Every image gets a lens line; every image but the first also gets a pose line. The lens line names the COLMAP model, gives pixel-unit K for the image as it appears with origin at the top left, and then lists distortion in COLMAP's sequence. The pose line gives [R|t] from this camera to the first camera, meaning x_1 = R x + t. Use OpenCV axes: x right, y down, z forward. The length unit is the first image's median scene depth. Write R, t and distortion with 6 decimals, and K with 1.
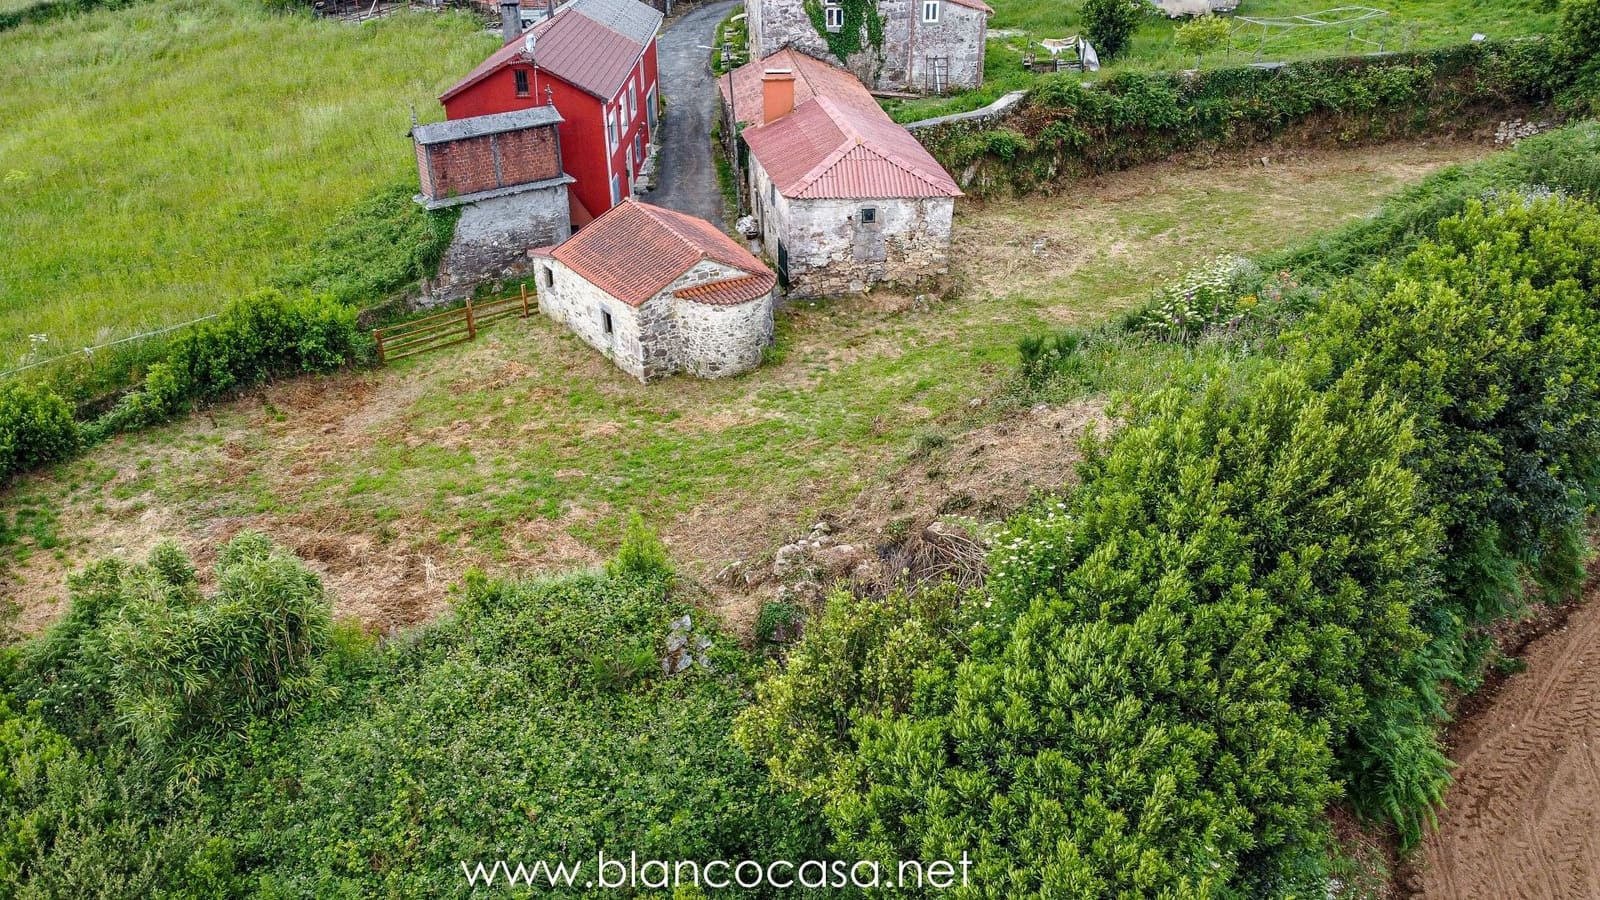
lens RADIAL K [[1217.2, 0, 800.0], [0, 1217.2, 450.0], [0, 0, 1]] dist [0.017020, -0.007921]
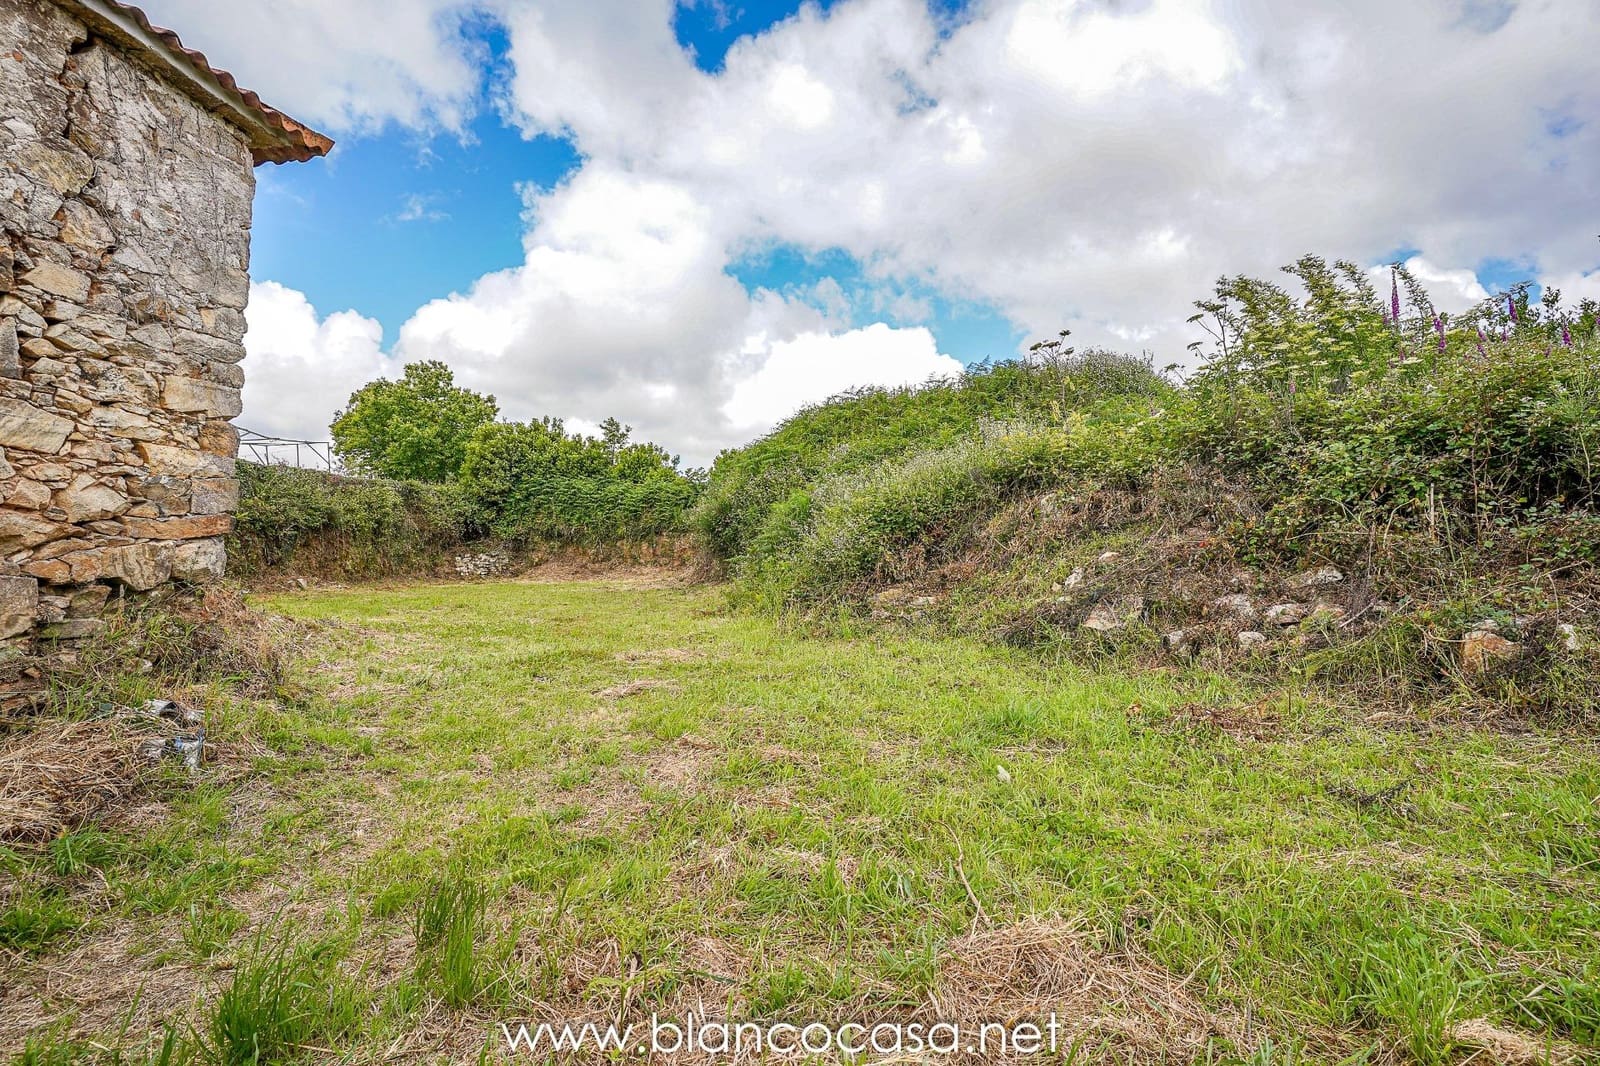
lens RADIAL K [[783.3, 0, 769.8], [0, 783.3, 533.2], [0, 0, 1]] dist [-0.039934, 0.018941]
pose [[0.222472, 0.047047, 0.973803, 0.027978], [0.480359, 0.863892, -0.151478, -0.091684], [-0.848388, 0.501475, 0.169593, 0.876301]]
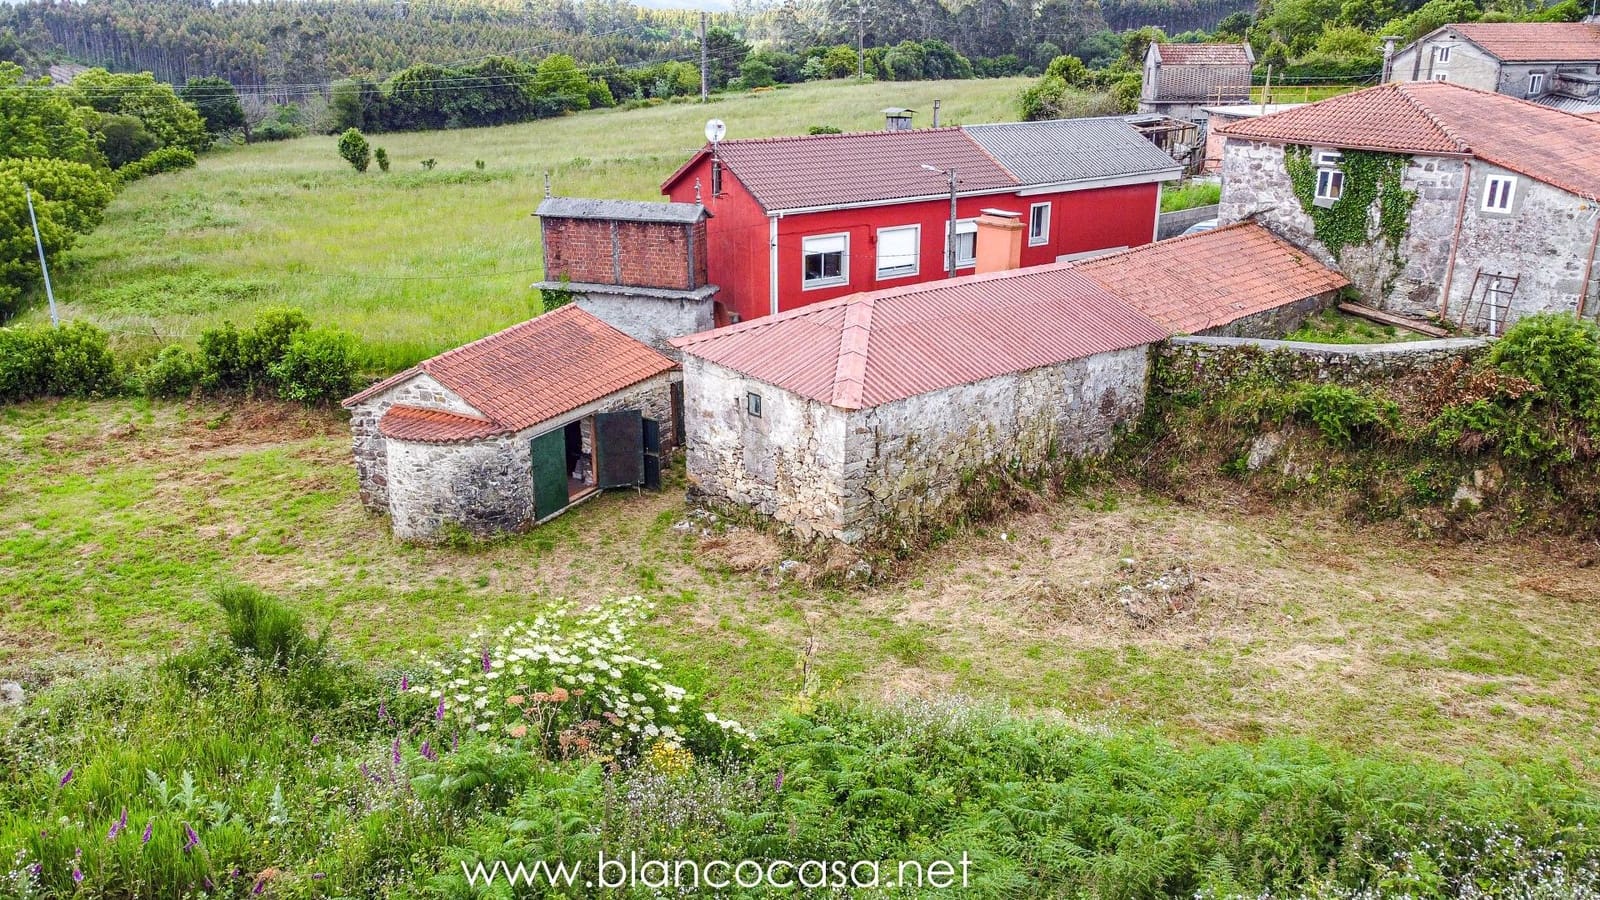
lens RADIAL K [[1217.2, 0, 800.0], [0, 1217.2, 450.0], [0, 0, 1]] dist [0.017020, -0.007921]
pose [[0.582146, 0.271354, -0.766468, 0.507837], [-0.395632, 0.918081, 0.024541, -0.182668], [0.710339, 0.288953, 0.641814, 0.589031]]
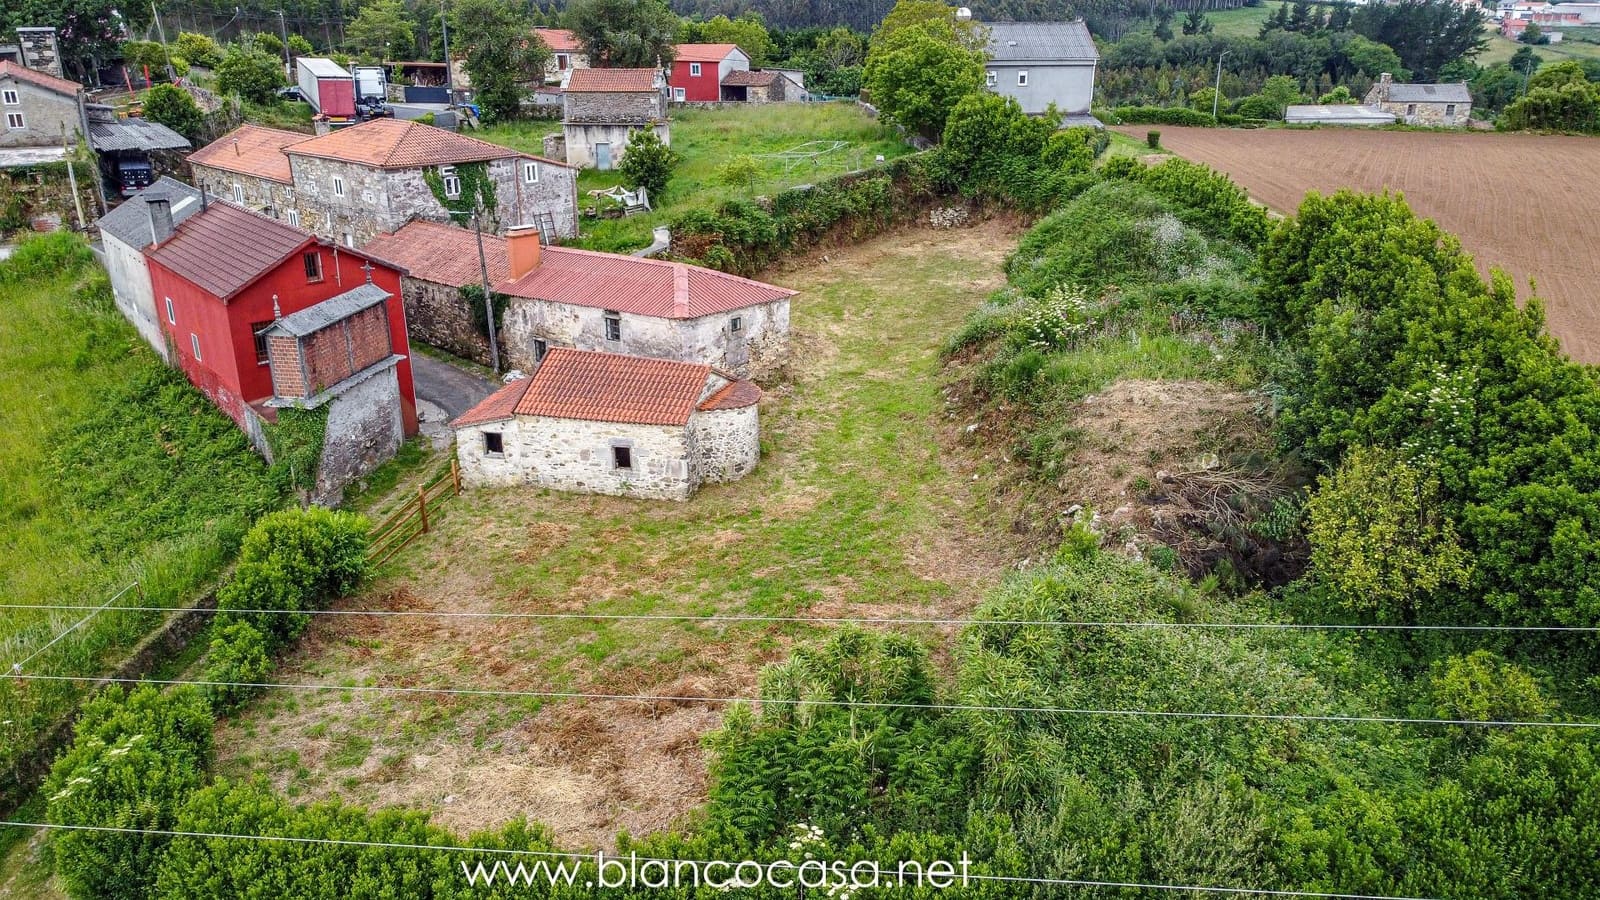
lens RADIAL K [[1217.2, 0, 800.0], [0, 1217.2, 450.0], [0, 0, 1]] dist [0.017020, -0.007921]
pose [[0.744961, -0.232768, 0.625182, -0.584970], [0.321449, 0.946430, -0.030661, -0.027998], [-0.584554, 0.223805, 0.779877, 0.111129]]
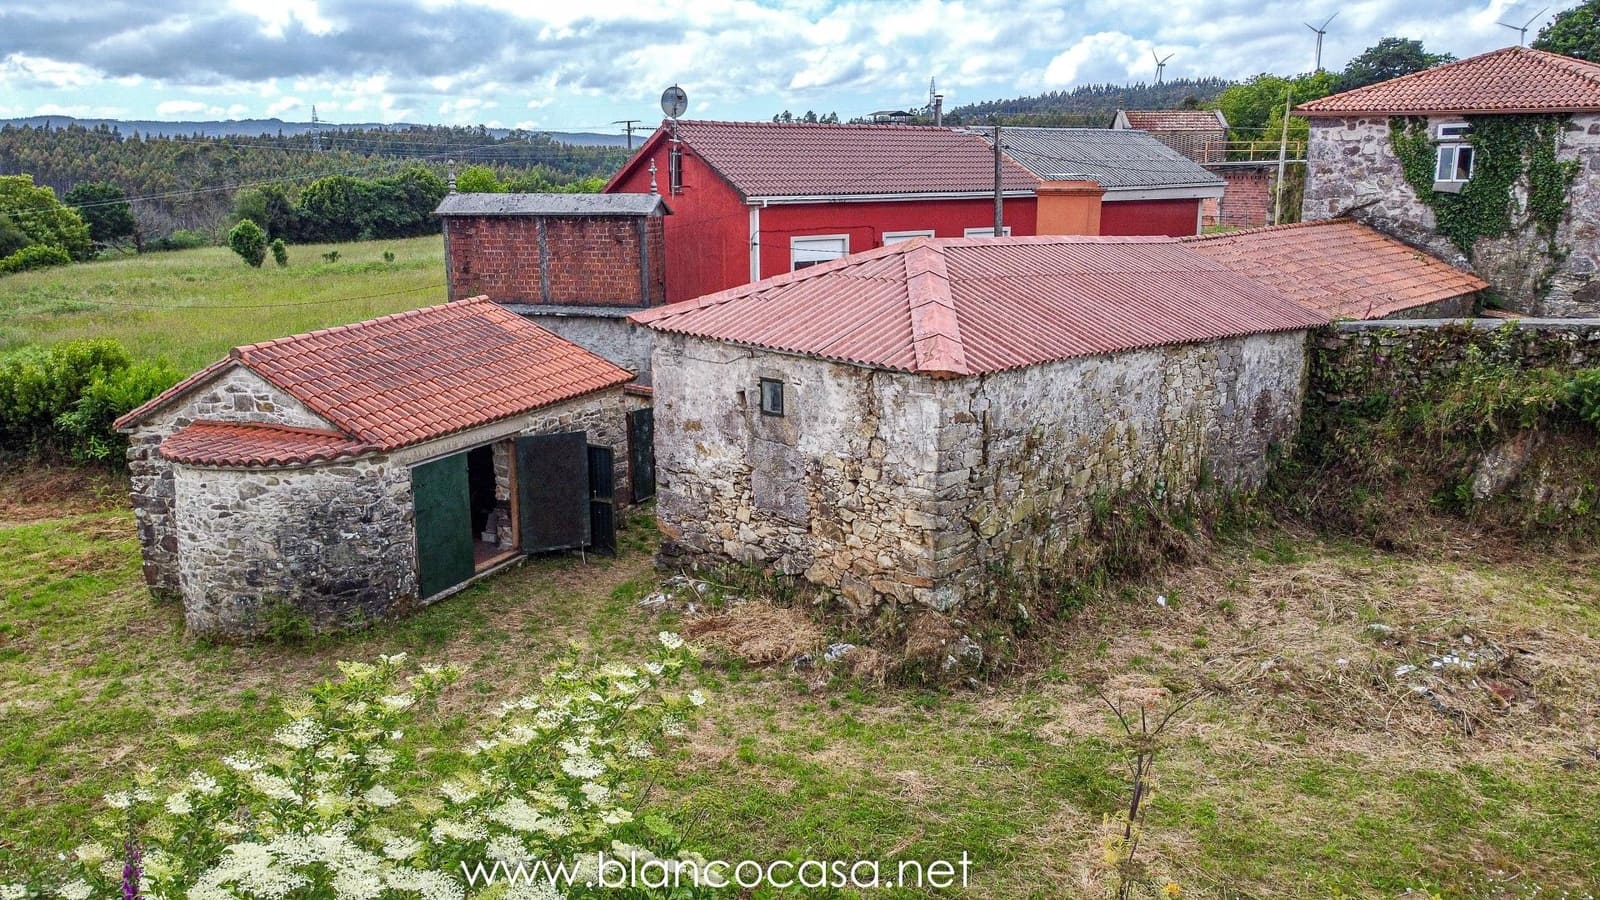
lens RADIAL K [[1211.8, 0, 800.0], [0, 1211.8, 450.0], [0, 0, 1]] dist [0.003521, 0.002108]
pose [[0.634980, 0.175108, -0.752421, 0.328880], [-0.371546, 0.923152, -0.098711, -0.133125], [0.677314, 0.342238, 0.651243, 0.712443]]
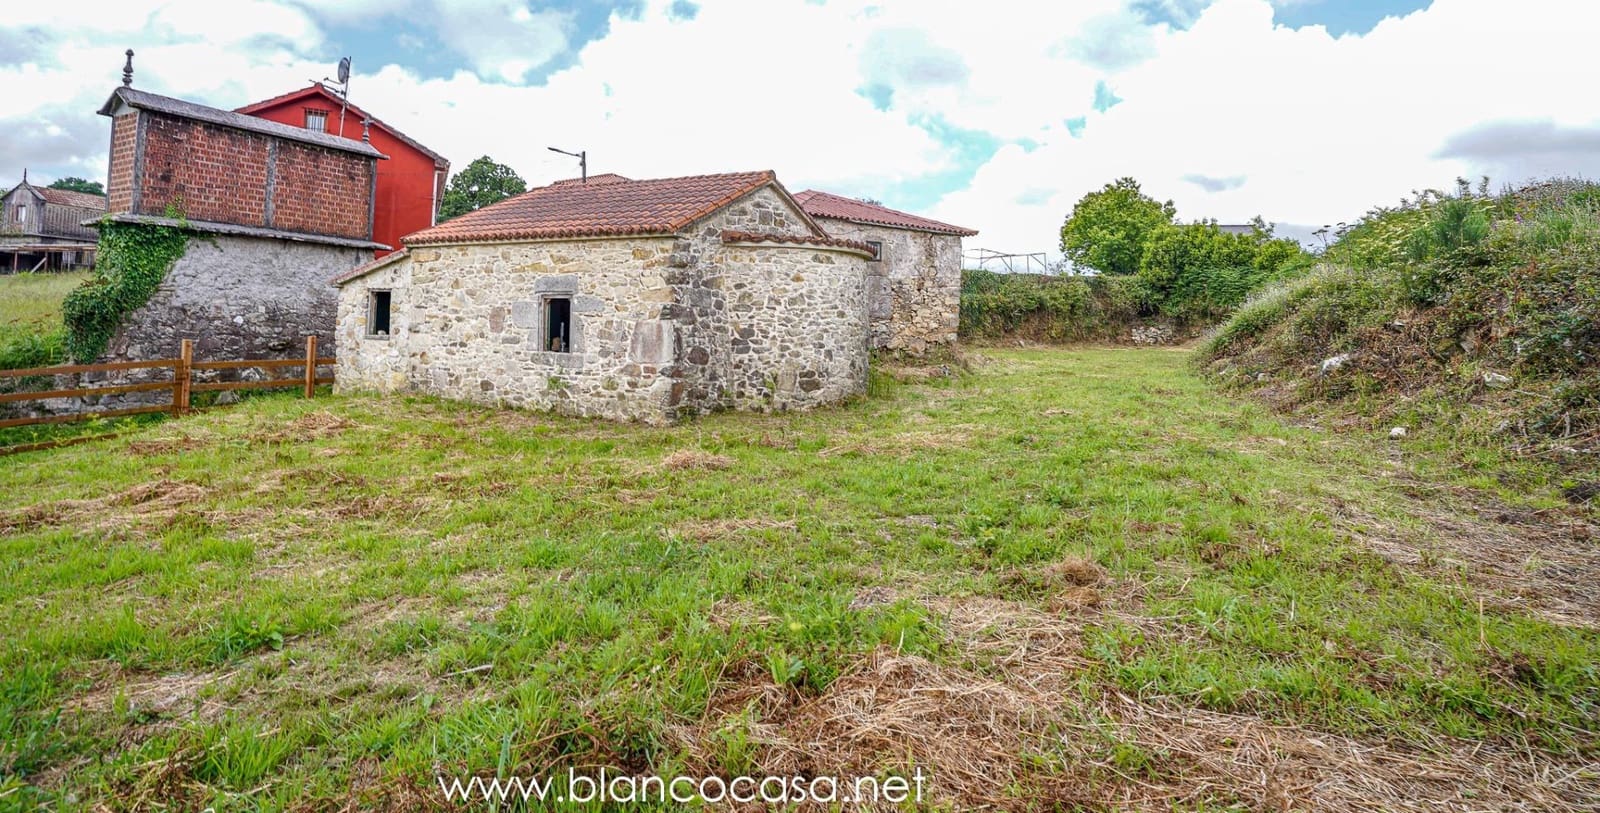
lens RADIAL K [[796.5, 0, 799.0], [0, 796.5, 284.8], [0, 0, 1]] dist [-0.085318, 0.042888]
pose [[0.890768, 0.055576, 0.451048, -0.184289], [0.189251, 0.856980, -0.479343, 0.041596], [-0.413179, 0.512345, 0.752852, 0.626106]]
